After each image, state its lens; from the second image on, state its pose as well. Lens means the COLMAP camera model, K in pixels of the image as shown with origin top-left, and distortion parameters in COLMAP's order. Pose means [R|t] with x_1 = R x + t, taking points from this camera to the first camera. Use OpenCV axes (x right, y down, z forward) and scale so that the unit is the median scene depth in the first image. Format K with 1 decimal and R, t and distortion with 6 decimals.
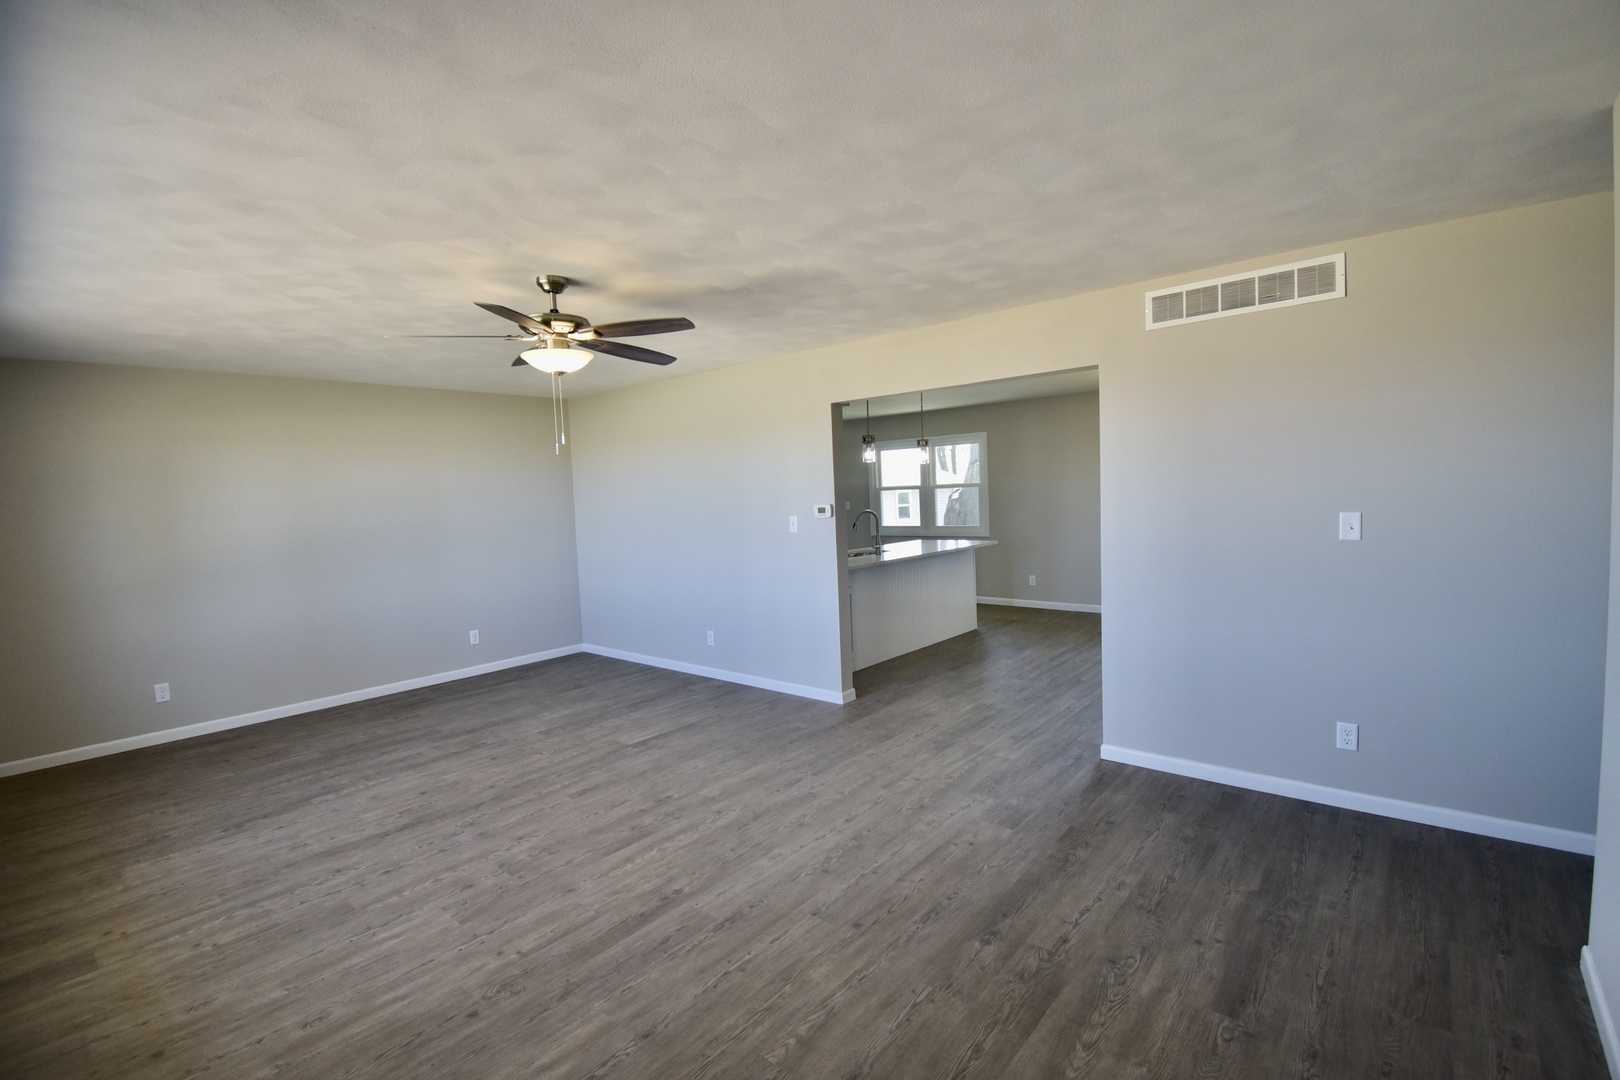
lens RADIAL K [[717.5, 0, 827.3], [0, 717.5, 533.7], [0, 0, 1]] dist [0.003304, -0.013399]
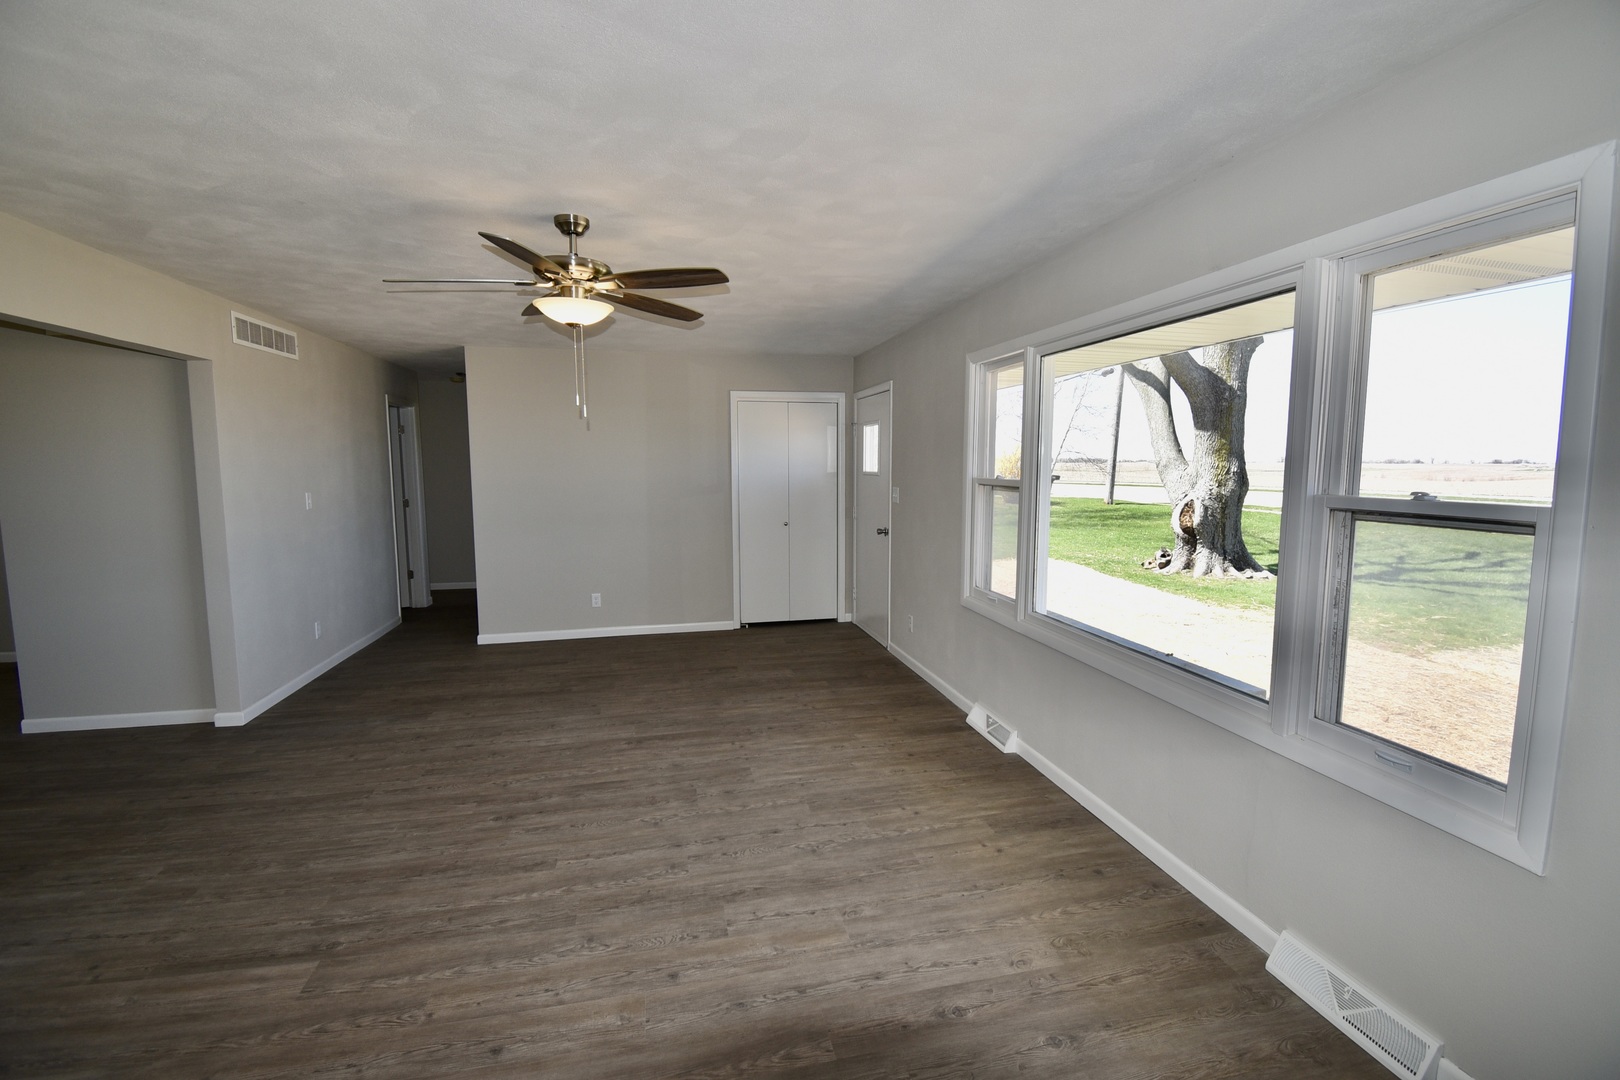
lens RADIAL K [[717.5, 0, 824.1], [0, 717.5, 532.2], [0, 0, 1]] dist [0.003304, -0.013399]
pose [[-0.795956, -0.018211, 0.605080, -1.370598], [0.071688, 0.989678, 0.124089, -0.066244], [-0.601094, 0.142147, -0.786435, 1.823424]]
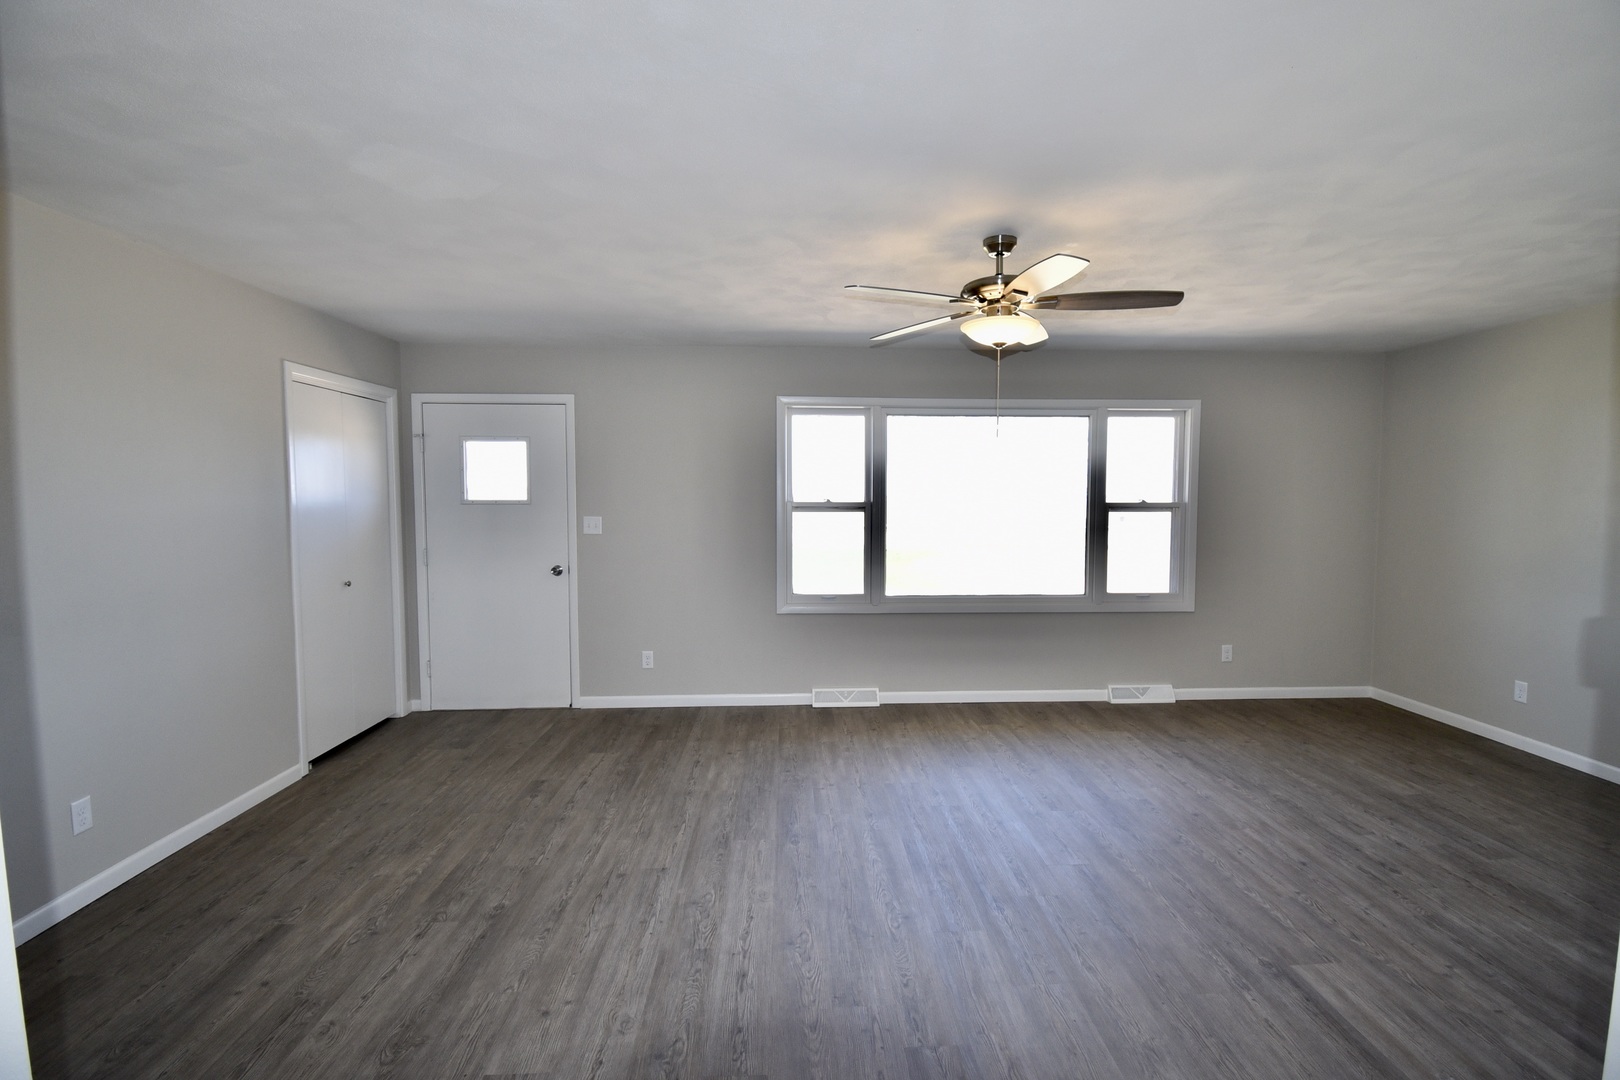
lens RADIAL K [[717.5, 0, 820.9], [0, 717.5, 538.6], [0, 0, 1]] dist [0.003304, -0.013399]
pose [[-0.739538, 0.080554, -0.668277, 0.468443], [-0.012997, 0.990919, 0.133828, -0.119590], [0.672989, 0.107656, -0.731775, 1.786494]]
